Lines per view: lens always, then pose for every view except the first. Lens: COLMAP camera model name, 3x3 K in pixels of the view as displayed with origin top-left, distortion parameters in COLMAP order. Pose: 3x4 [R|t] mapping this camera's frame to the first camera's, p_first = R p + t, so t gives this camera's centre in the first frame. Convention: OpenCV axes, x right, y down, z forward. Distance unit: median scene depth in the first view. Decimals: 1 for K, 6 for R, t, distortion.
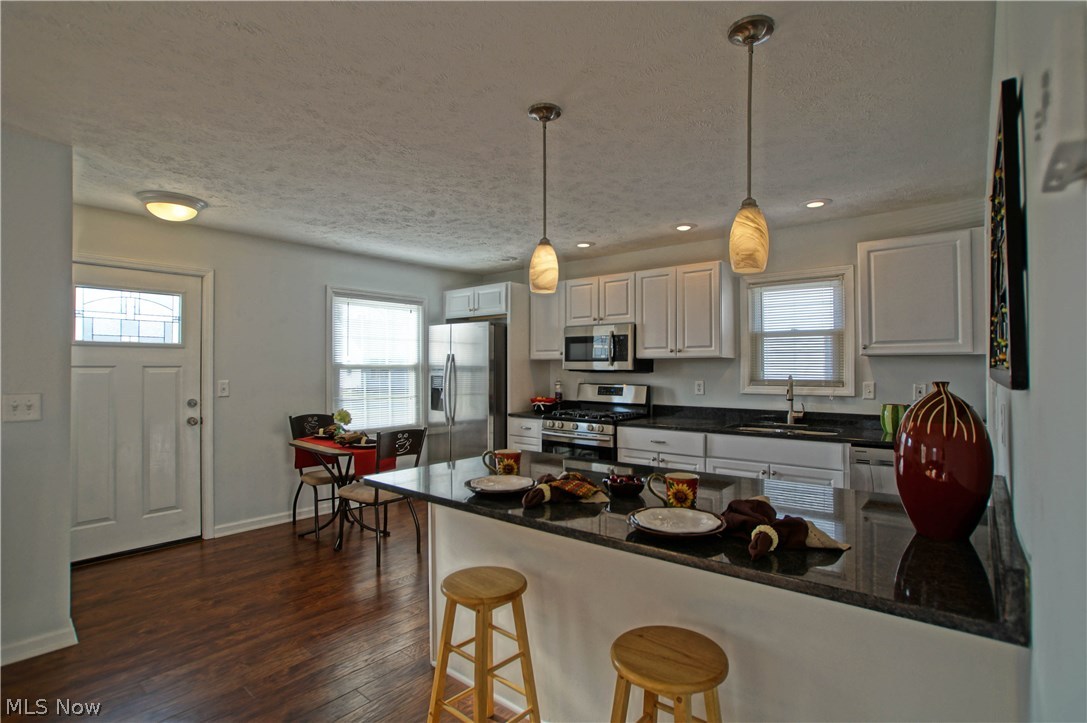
lens RADIAL K [[527.7, 0, 552.3], [0, 527.7, 363.5], [0, 0, 1]] dist [-0.032915, 0.001621]
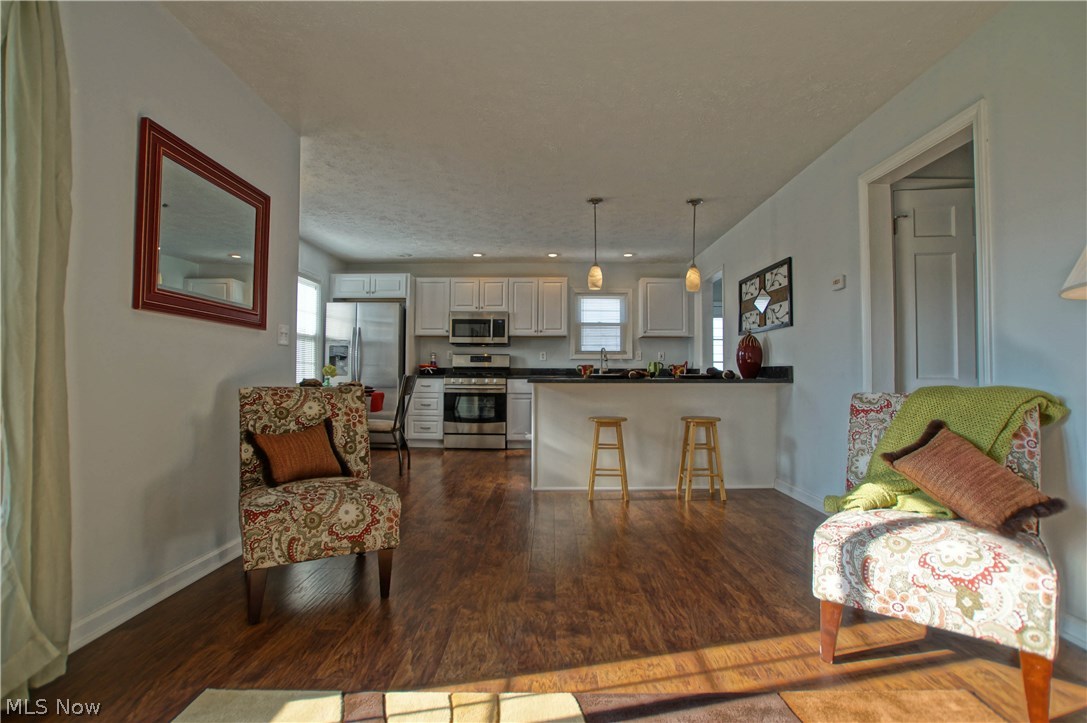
lens RADIAL K [[527.7, 0, 532.4], [0, 527.7, 364.9], [0, 0, 1]] dist [-0.032915, 0.001621]
pose [[0.792495, 0.016809, 0.609647, -0.728307], [-0.011698, 0.999855, -0.012362, 0.094547], [-0.609766, 0.002665, 0.792577, -0.233369]]
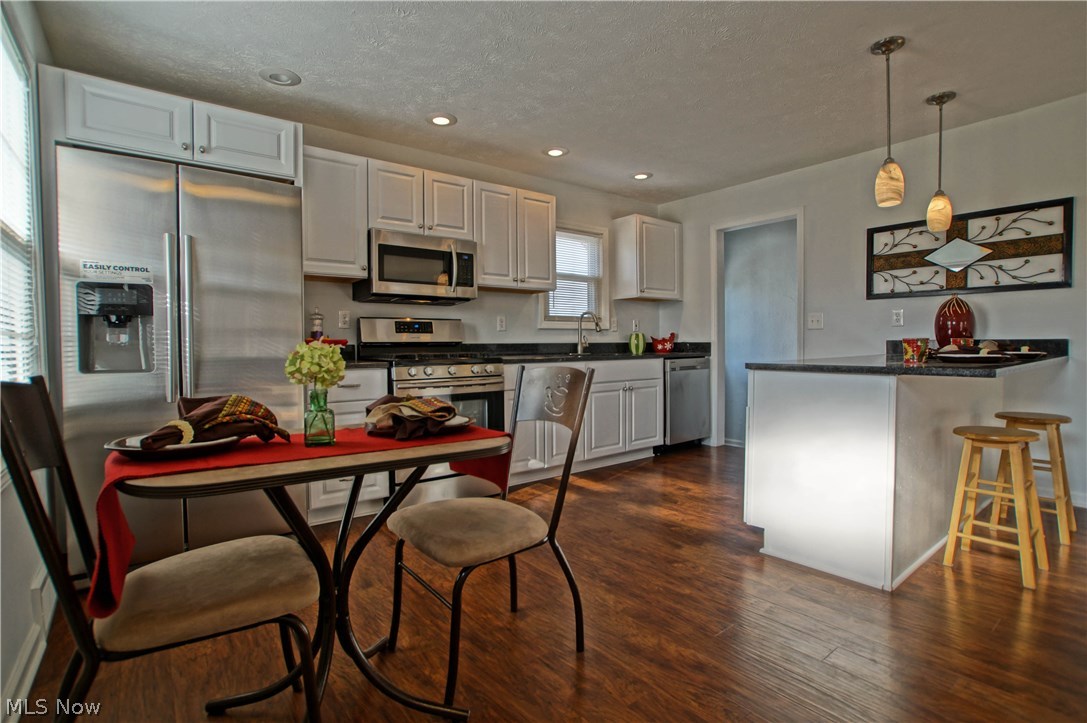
lens RADIAL K [[527.7, 0, 543.9], [0, 527.7, 359.2], [0, 0, 1]] dist [-0.032915, 0.001621]
pose [[0.231236, -0.027937, 0.972497, -0.648045], [0.000210, 0.999589, 0.028665, 0.085900], [-0.972898, -0.006424, 0.231147, 0.736287]]
